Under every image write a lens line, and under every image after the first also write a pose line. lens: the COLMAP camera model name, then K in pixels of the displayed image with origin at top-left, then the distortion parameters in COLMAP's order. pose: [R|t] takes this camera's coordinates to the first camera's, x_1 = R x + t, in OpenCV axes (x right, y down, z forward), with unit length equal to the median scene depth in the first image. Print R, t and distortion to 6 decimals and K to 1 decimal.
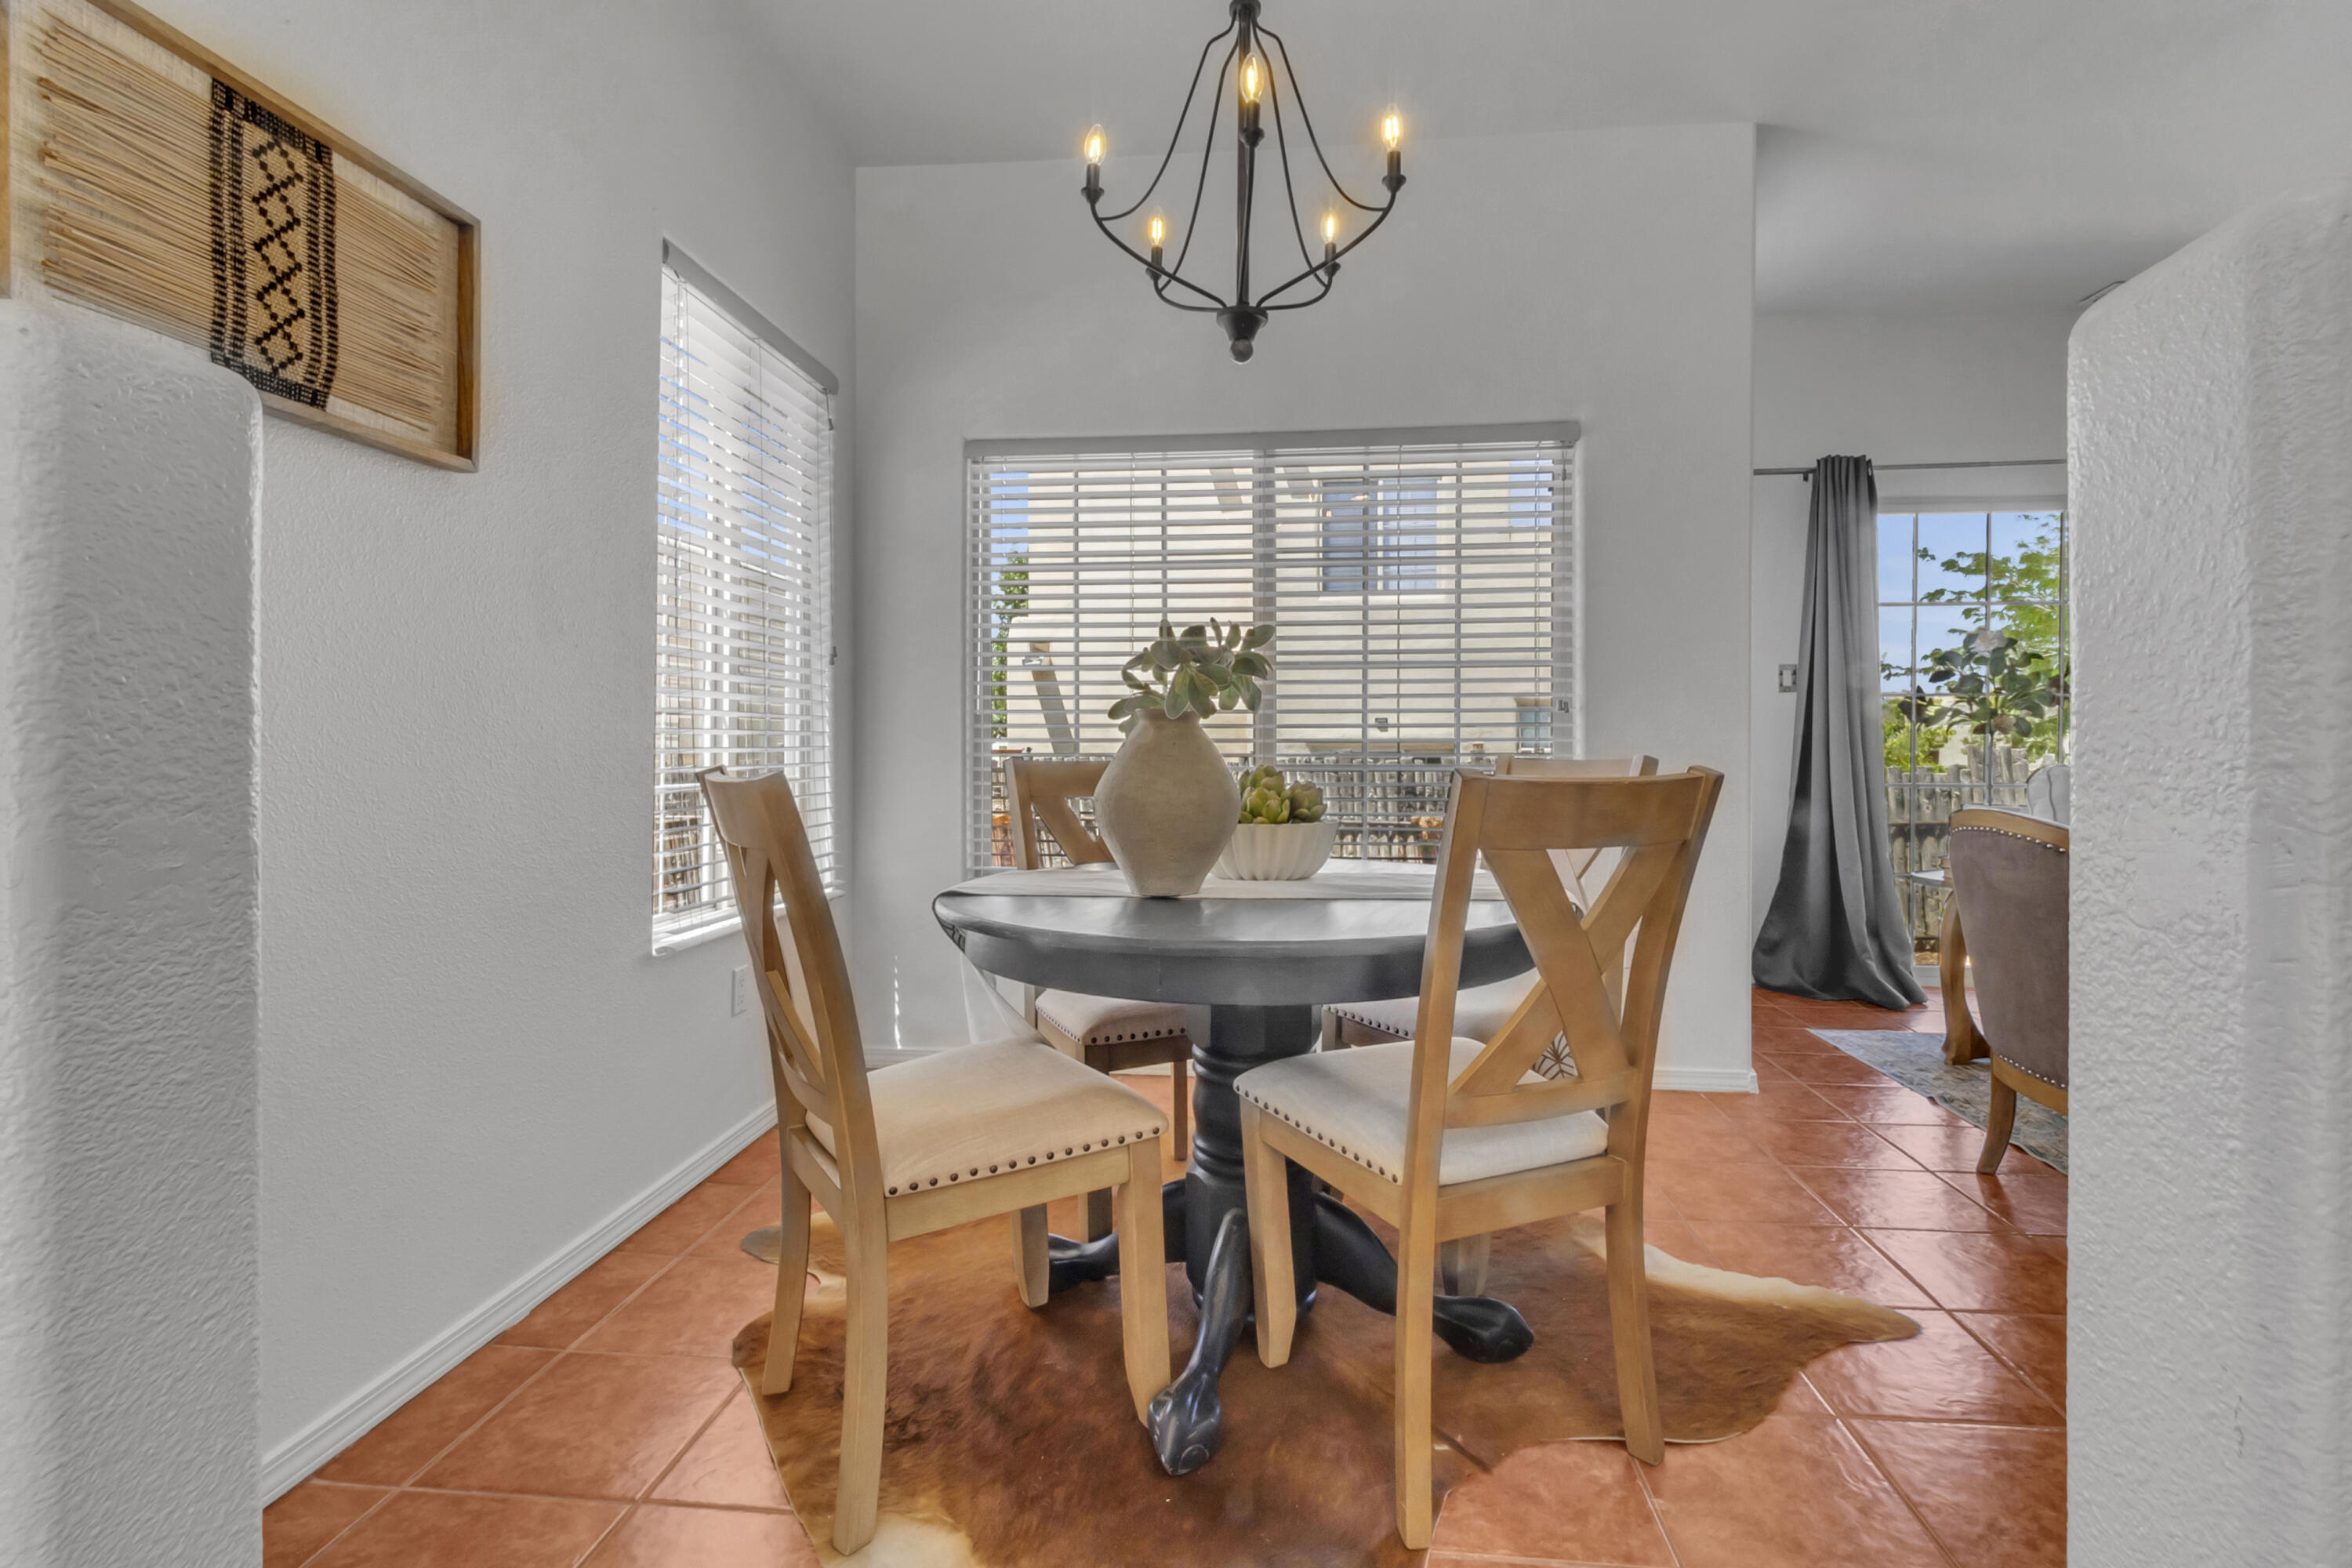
lens RADIAL K [[1101.0, 0, 1168.2], [0, 1101.0, 742.1], [0, 0, 1]] dist [-0.000645, 0.000047]
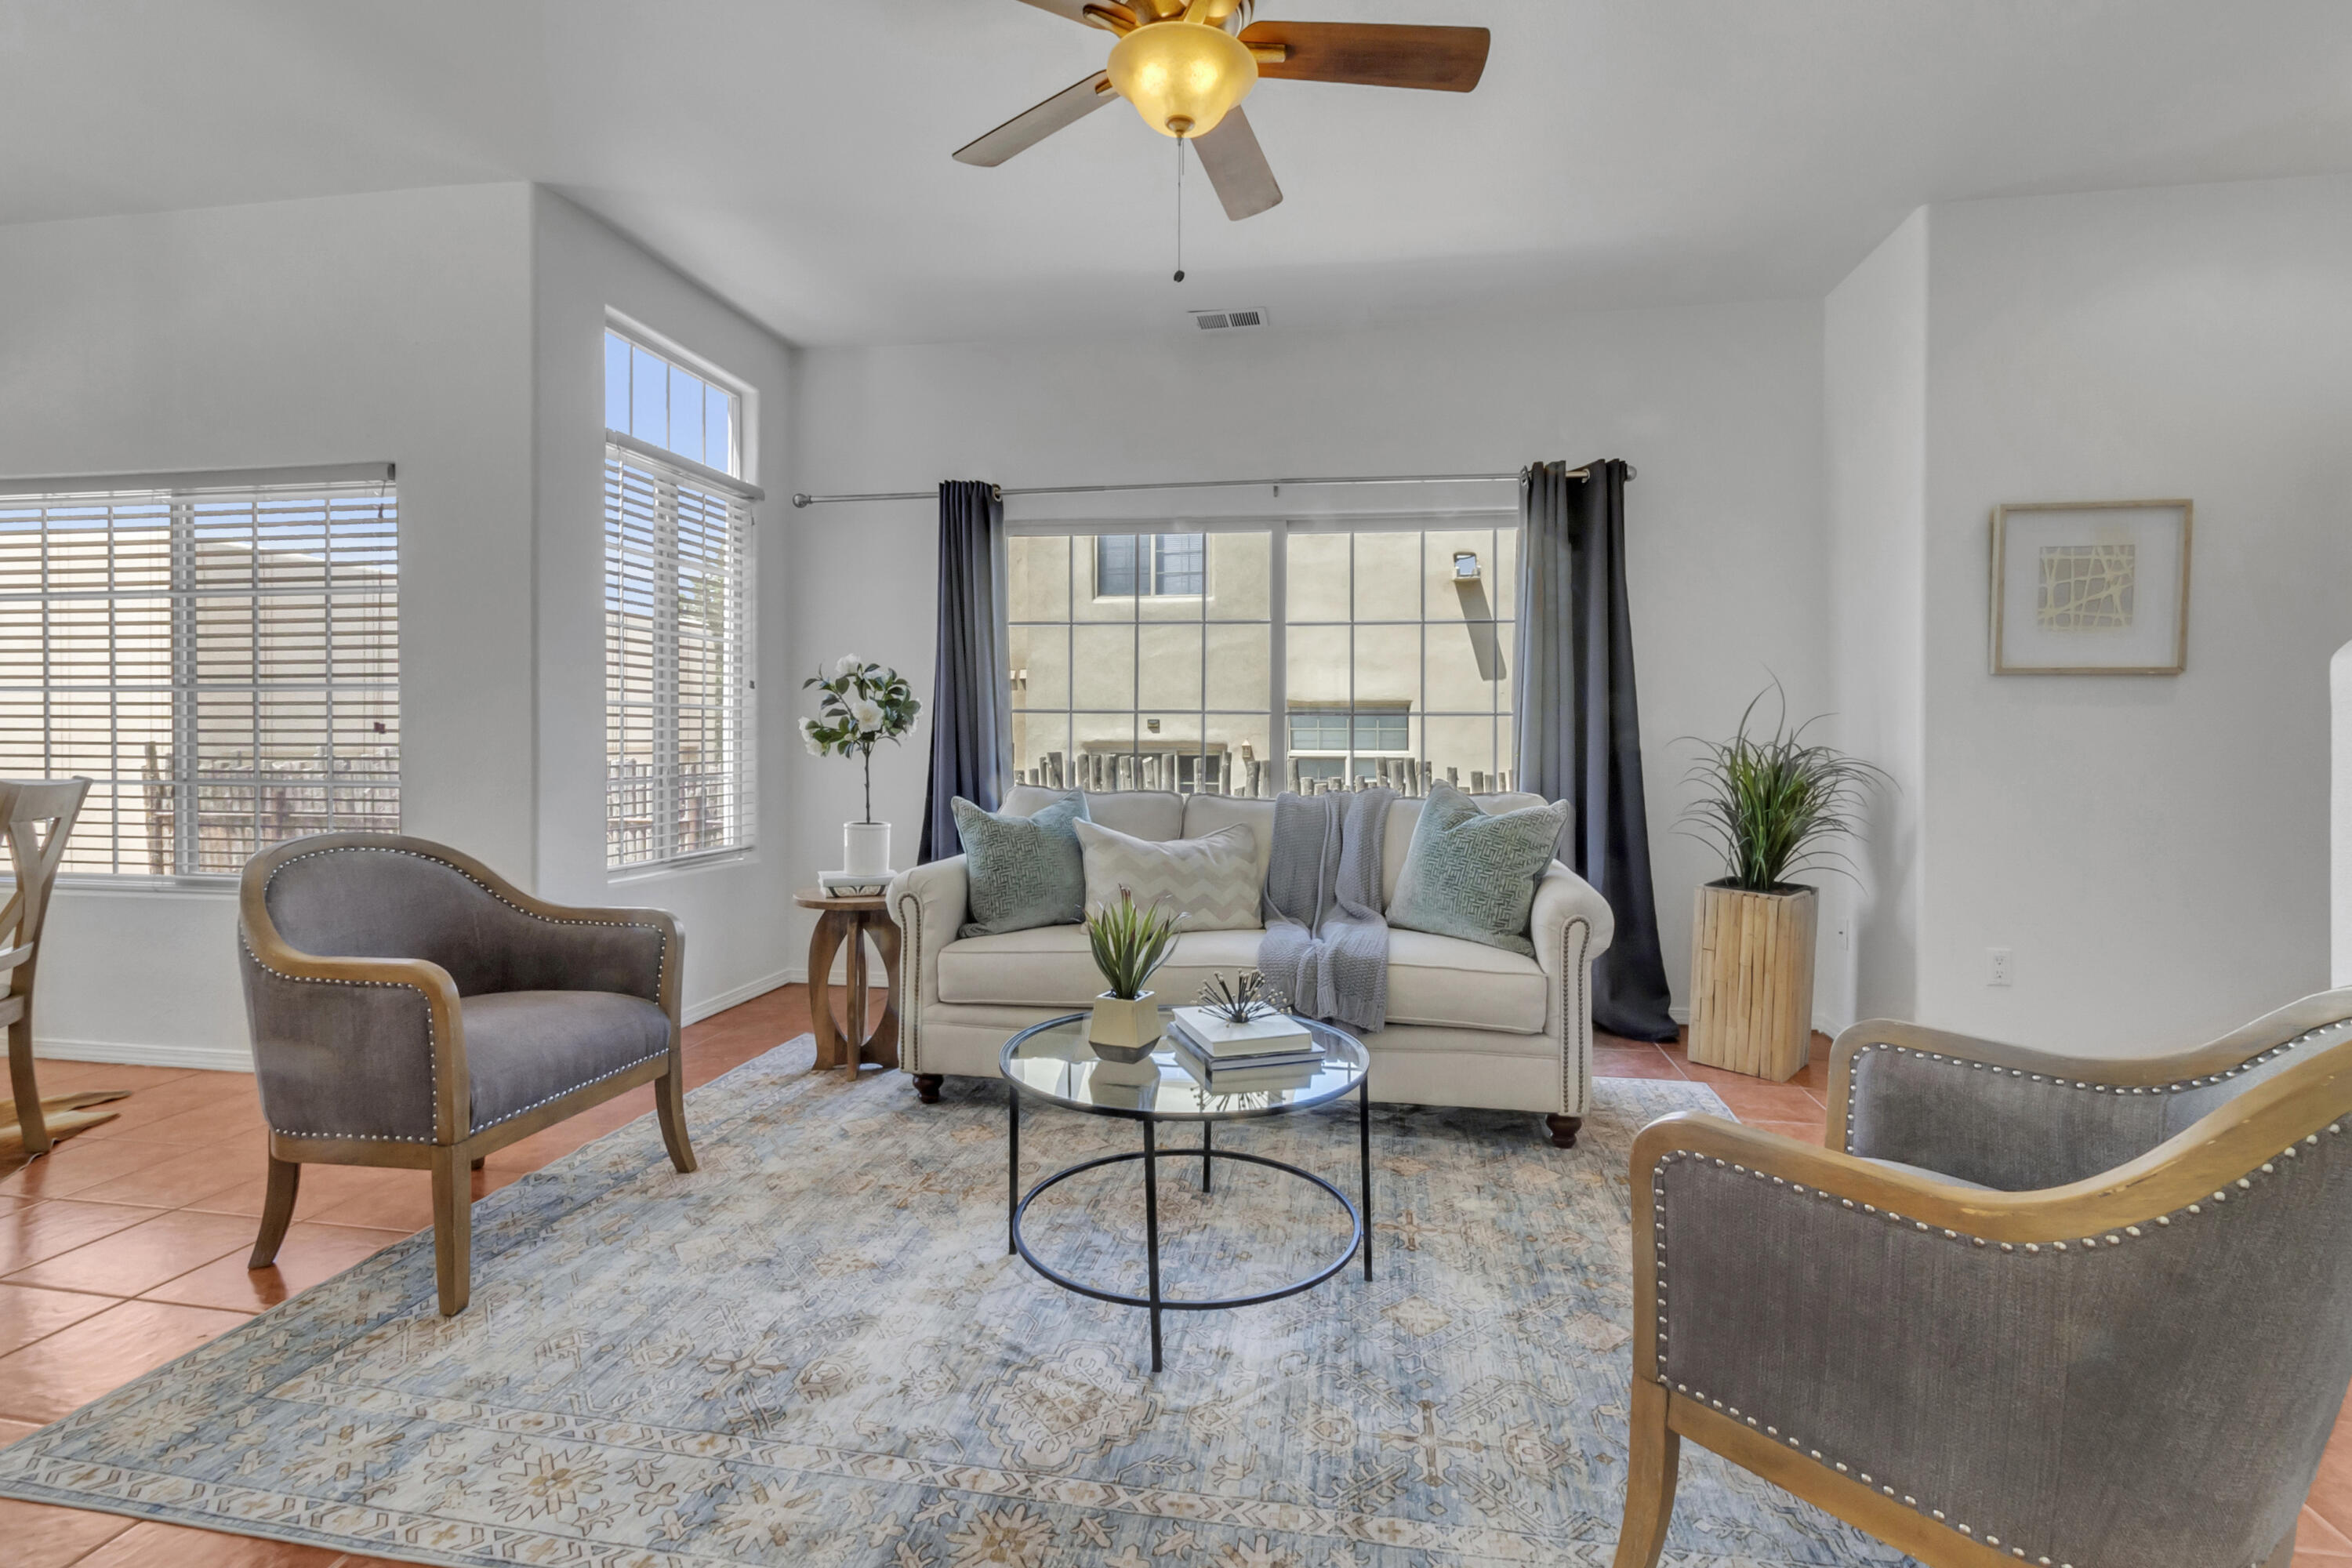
lens RADIAL K [[1091.9, 0, 1182.7], [0, 1091.9, 767.7], [0, 0, 1]] dist [0.000945, 0.000174]
pose [[0.998793, 0.004939, -0.048866, 0.878316], [-0.003631, 0.999634, 0.026823, -0.014320], [0.048980, -0.026613, 0.998445, -0.047388]]
